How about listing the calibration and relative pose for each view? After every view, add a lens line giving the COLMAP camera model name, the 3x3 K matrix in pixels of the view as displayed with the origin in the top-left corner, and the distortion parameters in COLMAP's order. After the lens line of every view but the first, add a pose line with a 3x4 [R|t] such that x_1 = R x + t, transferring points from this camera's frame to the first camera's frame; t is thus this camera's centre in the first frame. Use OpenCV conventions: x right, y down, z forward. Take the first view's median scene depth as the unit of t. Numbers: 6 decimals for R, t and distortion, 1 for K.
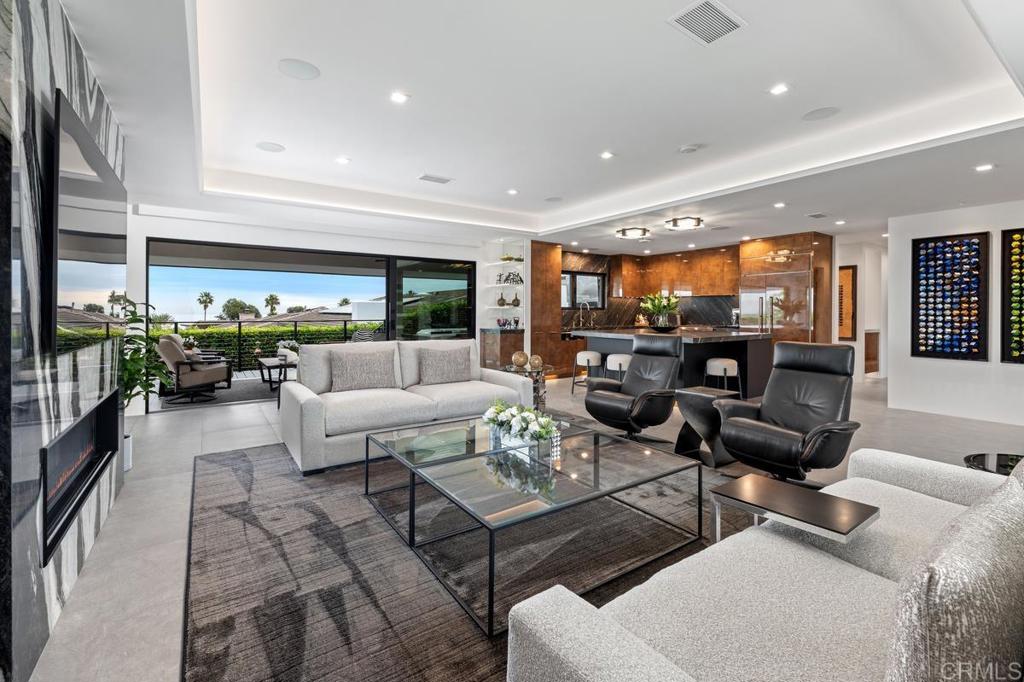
lens RADIAL K [[443.0, 0, 512.0], [0, 443.0, 341.0], [0, 0, 1]] dist [0.000190, 0.000001]
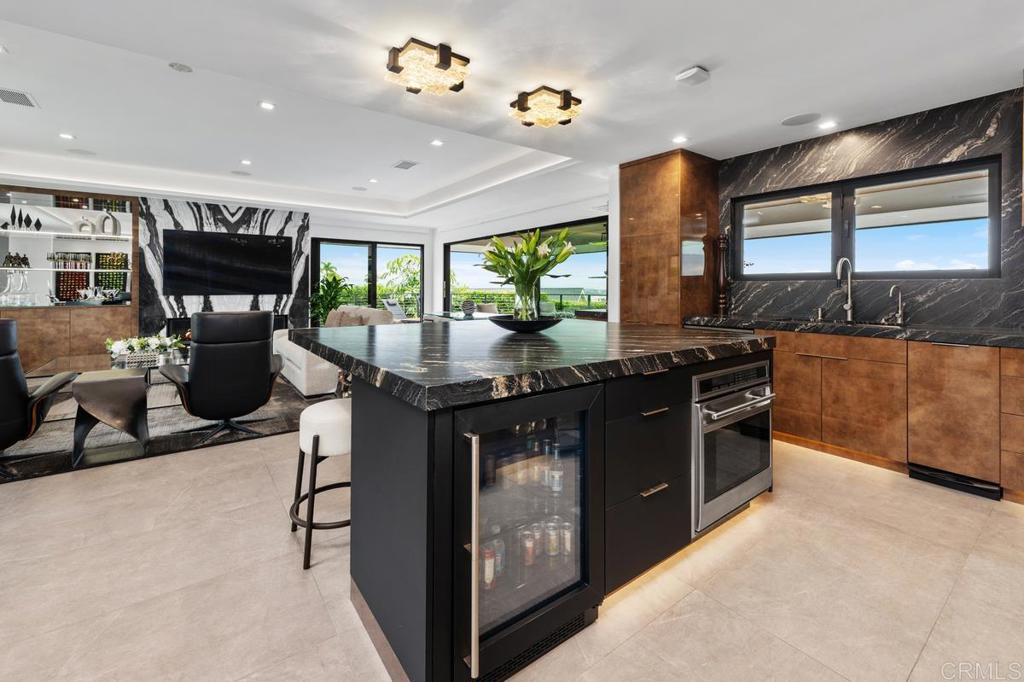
lens RADIAL K [[431.5, 0, 512.0], [0, 431.5, 341.0], [0, 0, 1]] dist [-0.000609, -0.000088]
pose [[0.034494, 0.123179, -0.991785, 0.624450], [-0.061955, 0.990730, 0.120893, -0.050119], [0.997483, 0.057276, 0.041806, 0.811482]]
